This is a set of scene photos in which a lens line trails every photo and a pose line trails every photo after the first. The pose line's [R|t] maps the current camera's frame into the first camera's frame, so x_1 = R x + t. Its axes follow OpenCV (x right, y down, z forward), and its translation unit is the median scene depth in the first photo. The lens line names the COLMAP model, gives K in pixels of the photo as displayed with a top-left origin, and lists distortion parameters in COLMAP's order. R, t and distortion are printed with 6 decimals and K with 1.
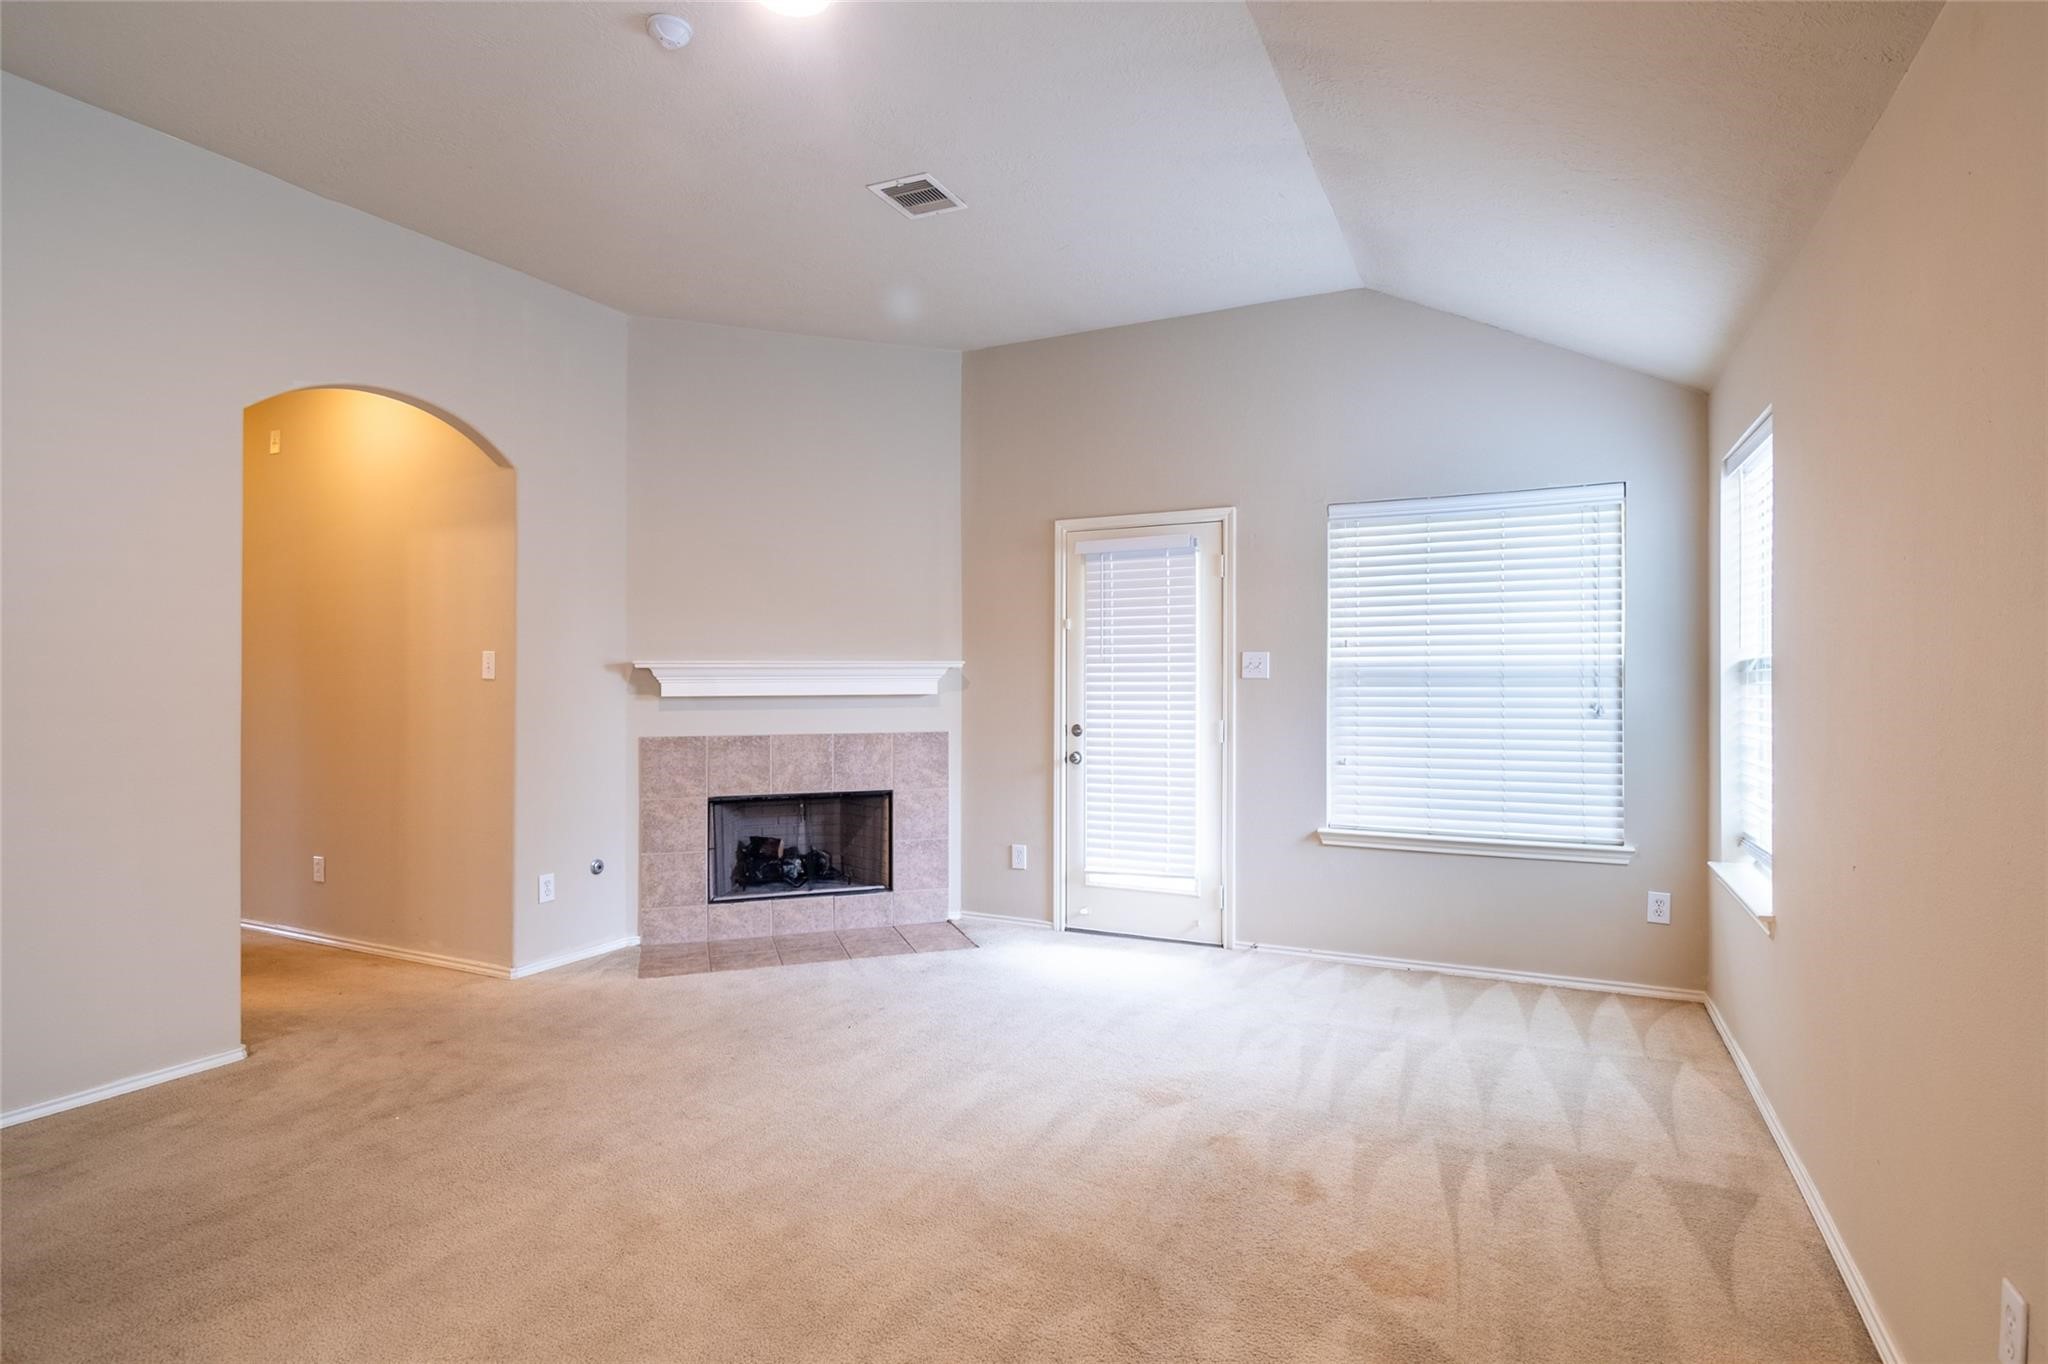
lens RADIAL K [[1021.2, 0, 1024.0], [0, 1021.2, 682.0], [0, 0, 1]] dist [0.013893, -0.020131]
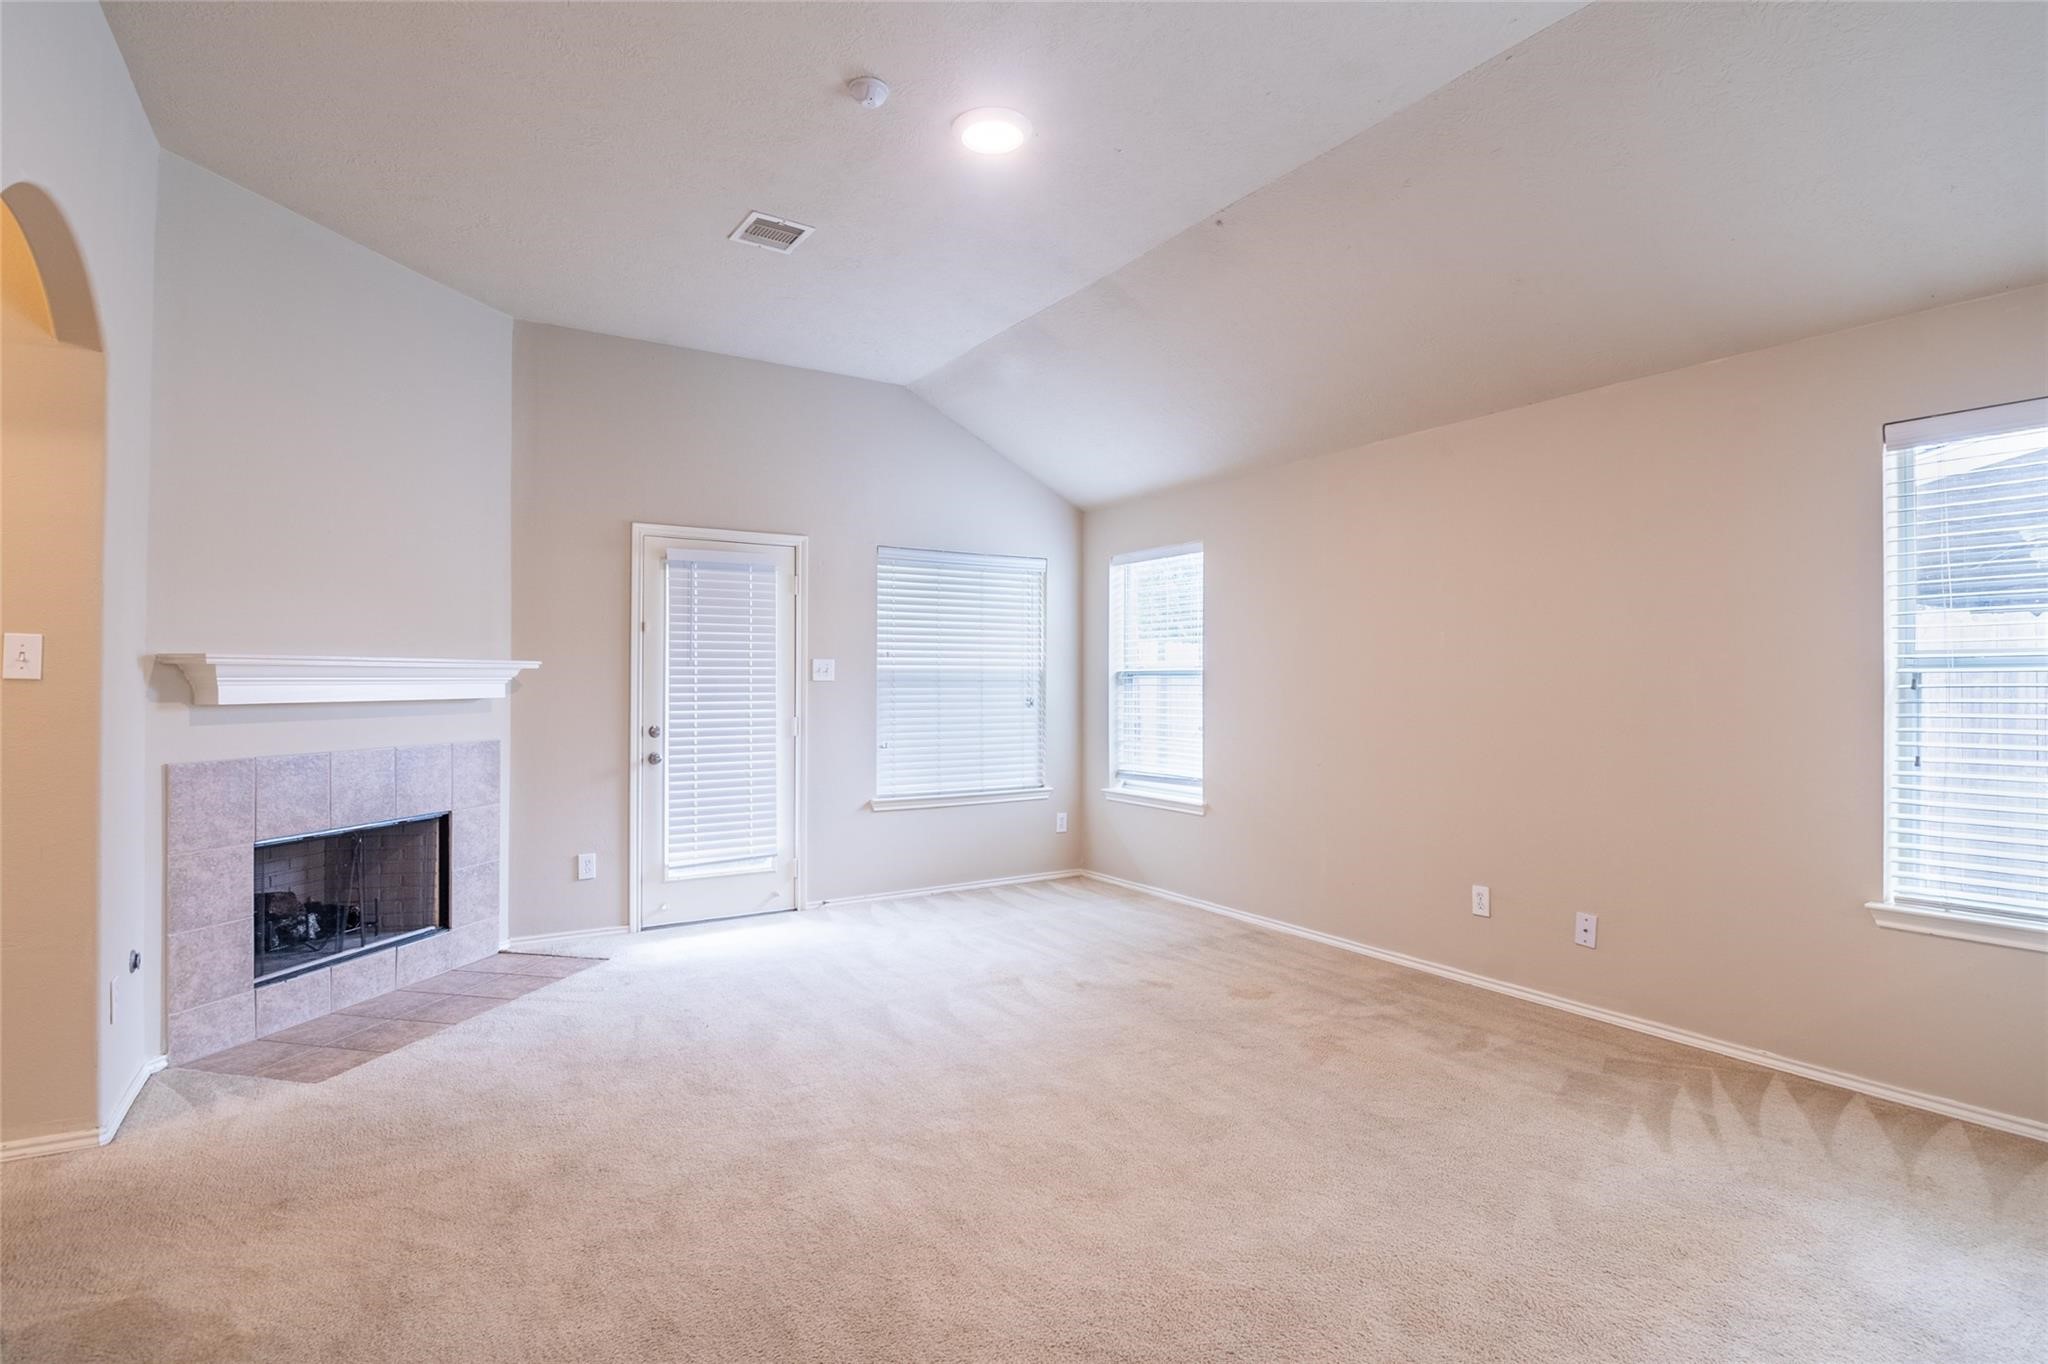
lens RADIAL K [[1021.2, 0, 1024.0], [0, 1021.2, 682.0], [0, 0, 1]] dist [0.013893, -0.020131]
pose [[0.534517, 0.002085, 0.845155, -0.644641], [0.002575, 0.999988, -0.004096, 0.002982], [-0.845154, 0.004365, 0.534505, 0.148804]]
